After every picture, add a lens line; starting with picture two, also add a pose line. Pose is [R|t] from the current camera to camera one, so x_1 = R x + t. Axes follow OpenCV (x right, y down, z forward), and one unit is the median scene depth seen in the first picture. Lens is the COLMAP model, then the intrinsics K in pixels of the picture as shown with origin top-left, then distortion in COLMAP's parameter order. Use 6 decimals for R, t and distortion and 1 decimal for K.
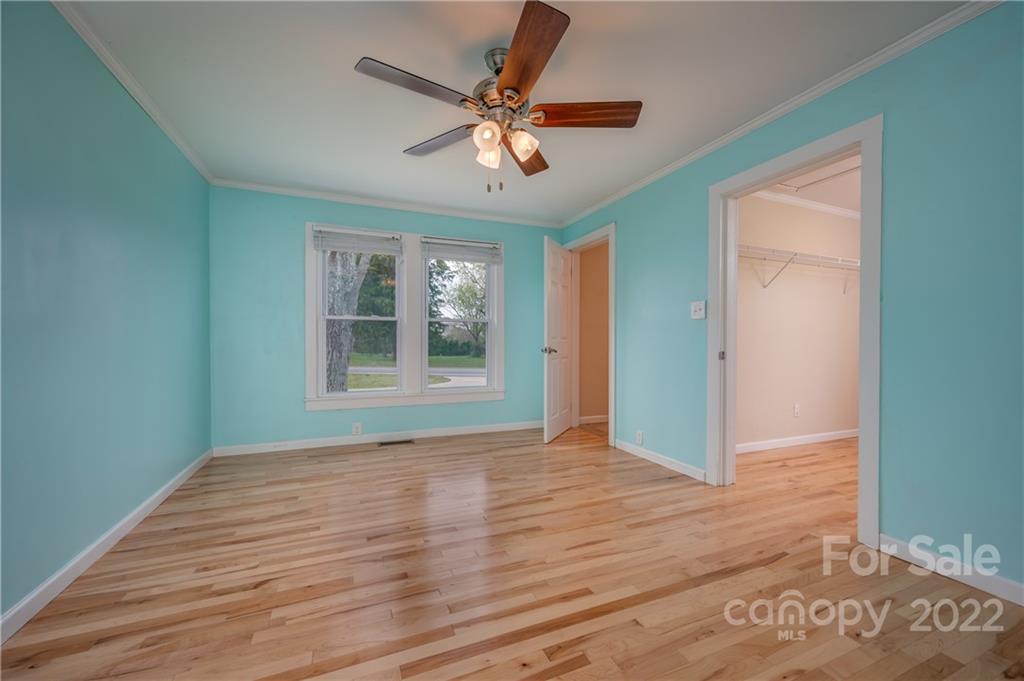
lens RADIAL K [[401.9, 0, 511.5], [0, 401.9, 345.7], [0, 0, 1]] dist [-0.001092, -0.000085]
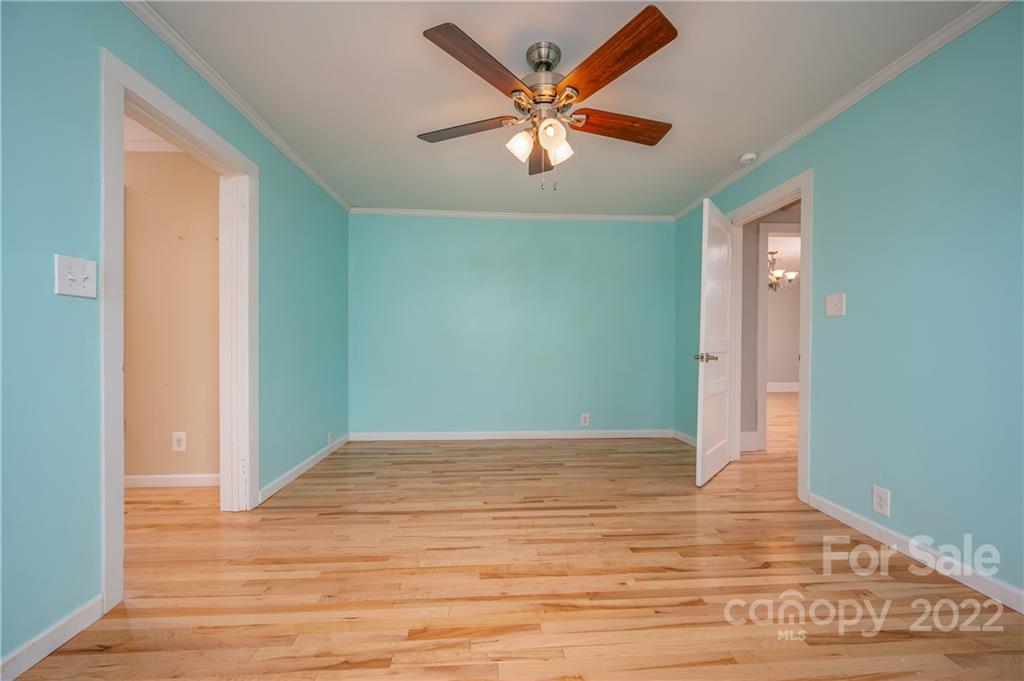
lens RADIAL K [[401.9, 0, 511.5], [0, 401.9, 345.7], [0, 0, 1]] dist [-0.001092, -0.000085]
pose [[-0.945332, -0.008189, 0.326007, -0.262317], [-0.001356, 0.999775, 0.021183, -0.029022], [-0.326107, 0.019583, -0.945130, 1.875960]]
